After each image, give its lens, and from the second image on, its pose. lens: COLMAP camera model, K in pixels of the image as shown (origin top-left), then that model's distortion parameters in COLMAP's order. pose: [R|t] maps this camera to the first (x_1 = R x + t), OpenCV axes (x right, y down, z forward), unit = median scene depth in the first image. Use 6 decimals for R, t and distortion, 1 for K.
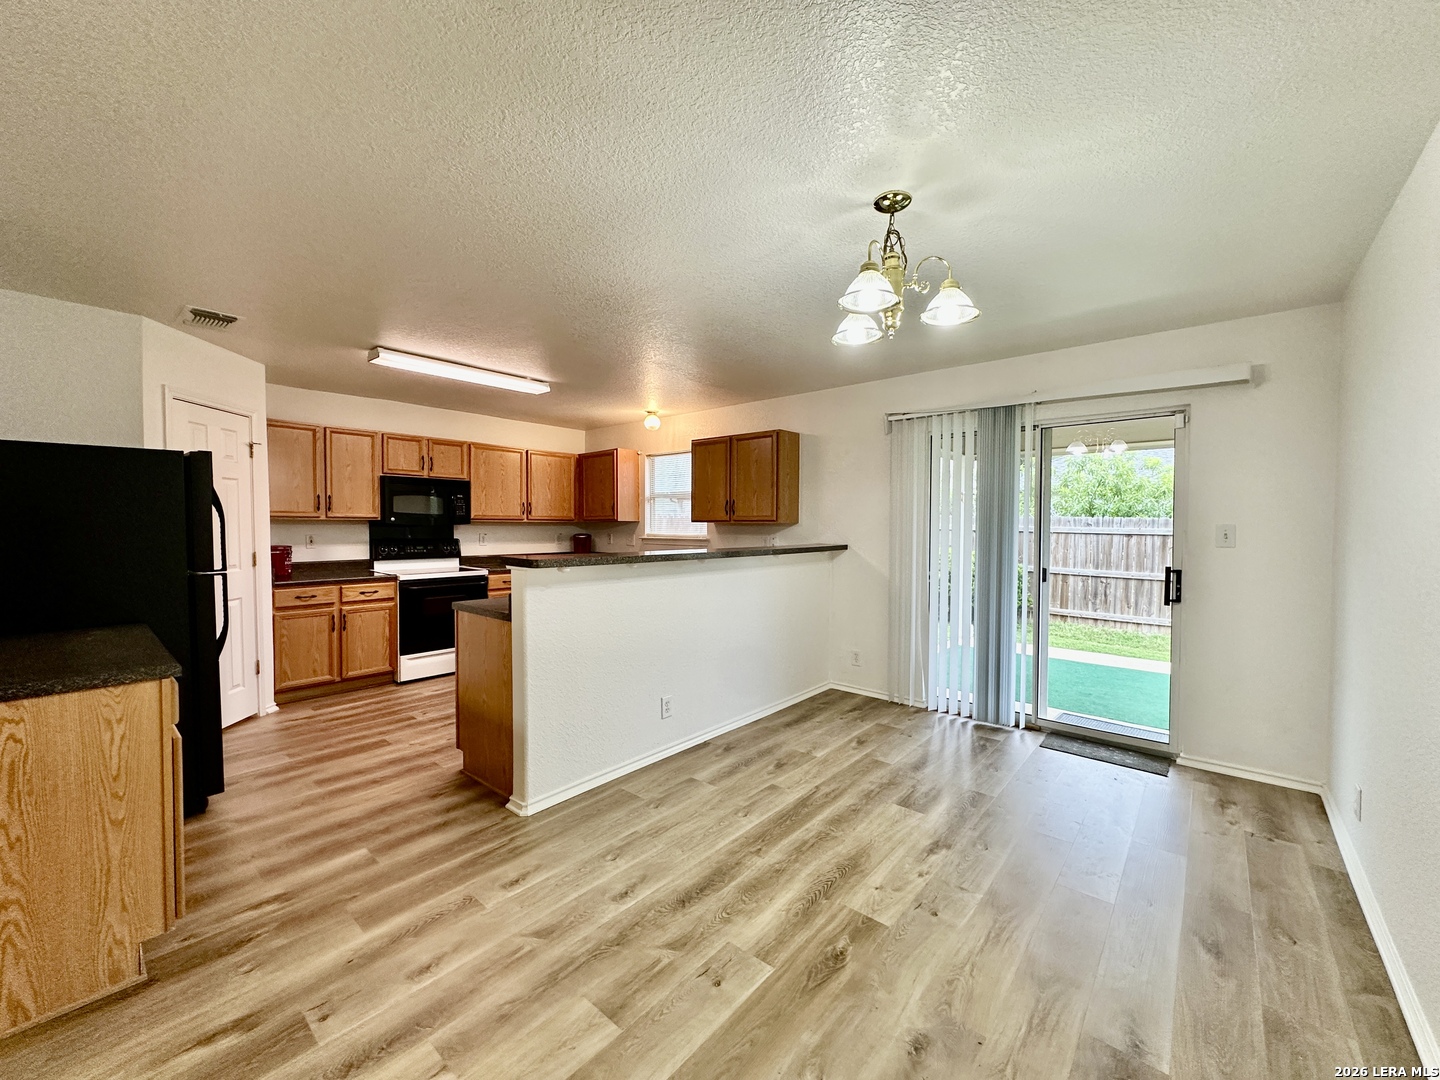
lens RADIAL K [[577.3, 0, 720.0], [0, 577.3, 540.0], [0, 0, 1]] dist [-0.000629, 0.000166]
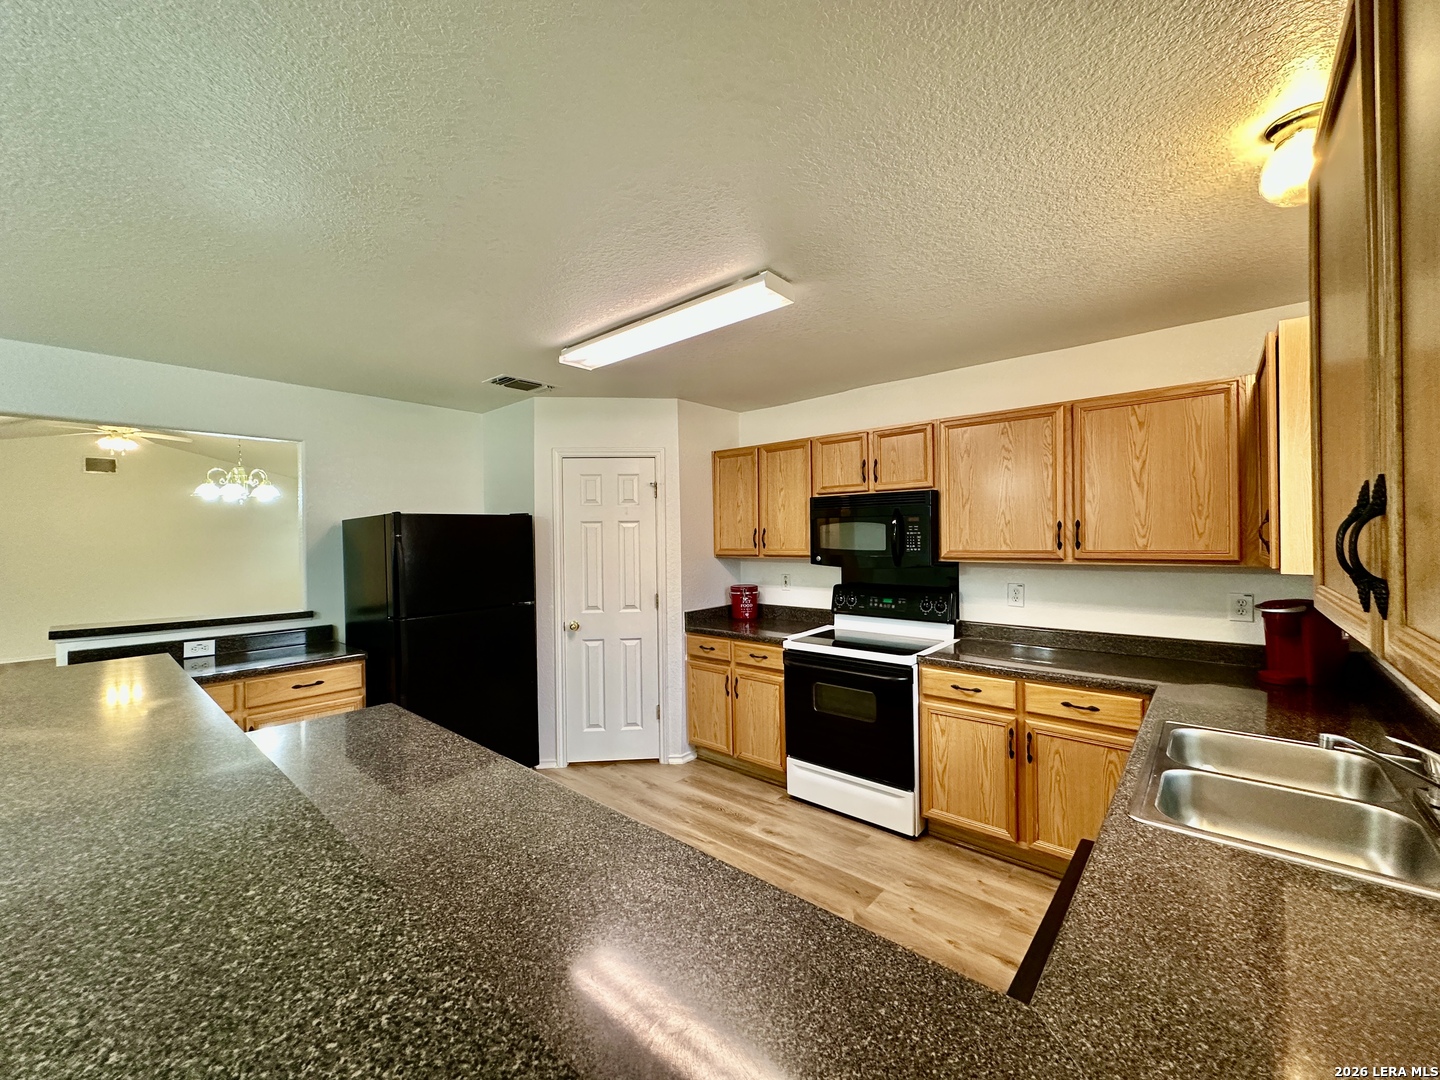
lens RADIAL K [[577.3, 0, 720.0], [0, 577.3, 540.0], [0, 0, 1]] dist [-0.000629, 0.000166]
pose [[-0.006538, -0.000388, -0.999979, 0.215922], [-0.011282, 0.999936, -0.000315, -0.088043], [0.999915, 0.011280, -0.006542, 1.372355]]
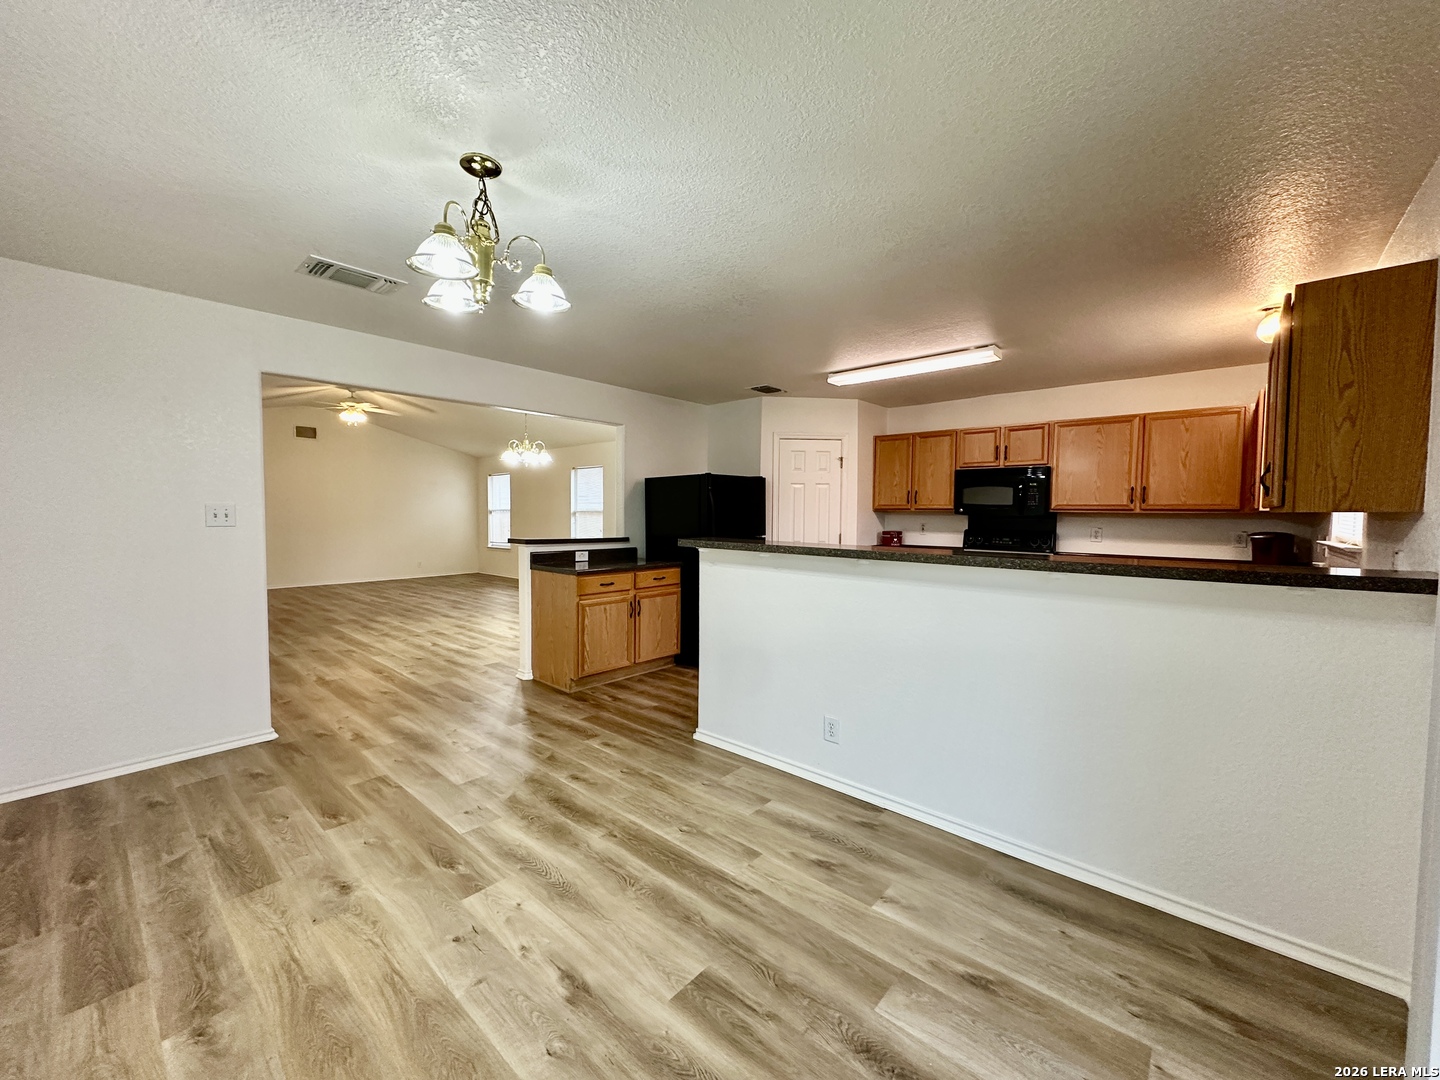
lens RADIAL K [[577.3, 0, 720.0], [0, 577.3, 540.0], [0, 0, 1]] dist [-0.000629, 0.000166]
pose [[-0.017746, 0.043377, -0.998901, 0.787627], [-0.033523, 0.998471, 0.043953, -0.020371], [0.999280, 0.034266, -0.016265, 0.891895]]
